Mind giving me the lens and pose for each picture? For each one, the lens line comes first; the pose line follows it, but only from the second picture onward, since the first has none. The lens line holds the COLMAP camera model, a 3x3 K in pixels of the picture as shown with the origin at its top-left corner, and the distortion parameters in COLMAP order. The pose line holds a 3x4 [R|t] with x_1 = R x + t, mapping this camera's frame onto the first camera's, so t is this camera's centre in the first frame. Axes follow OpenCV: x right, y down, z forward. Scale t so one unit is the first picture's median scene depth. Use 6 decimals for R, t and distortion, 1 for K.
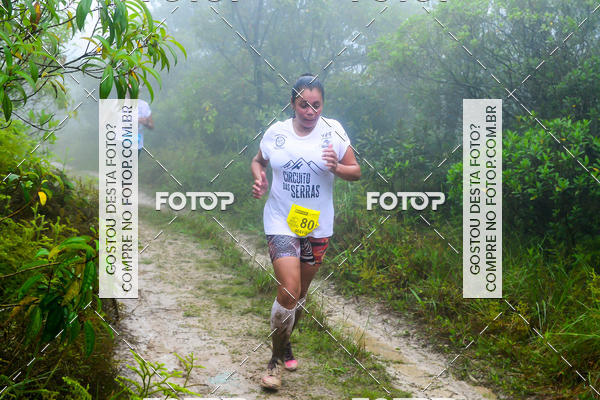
lens RADIAL K [[1058.8, 0, 320.7], [0, 1058.8, 190.2], [0, 0, 1]] dist [0.229077, 0.000000]
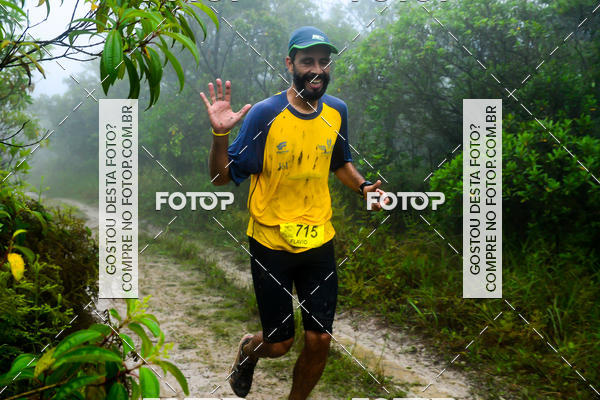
lens RADIAL K [[813.9, 0, 297.9], [0, 813.9, 197.6], [0, 0, 1]] dist [0.120754, 0.000000]
pose [[0.995542, -0.057608, 0.074688, -0.065964], [0.057884, 0.998322, -0.001526, -0.006228], [-0.074475, 0.005842, 0.997206, 0.257681]]
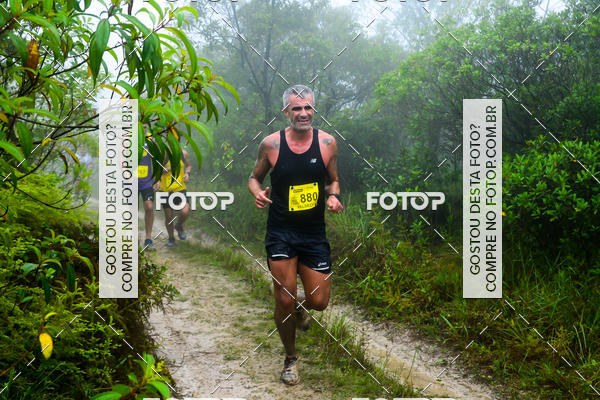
lens RADIAL K [[792.9, 0, 308.6], [0, 792.9, 194.9], [0, 0, 1]] dist [0.128998, 0.000000]
pose [[0.998177, -0.058623, 0.014365, -0.046851], [0.058644, 0.998278, -0.000997, -0.029398], [-0.014282, 0.001838, 0.999896, 0.226769]]
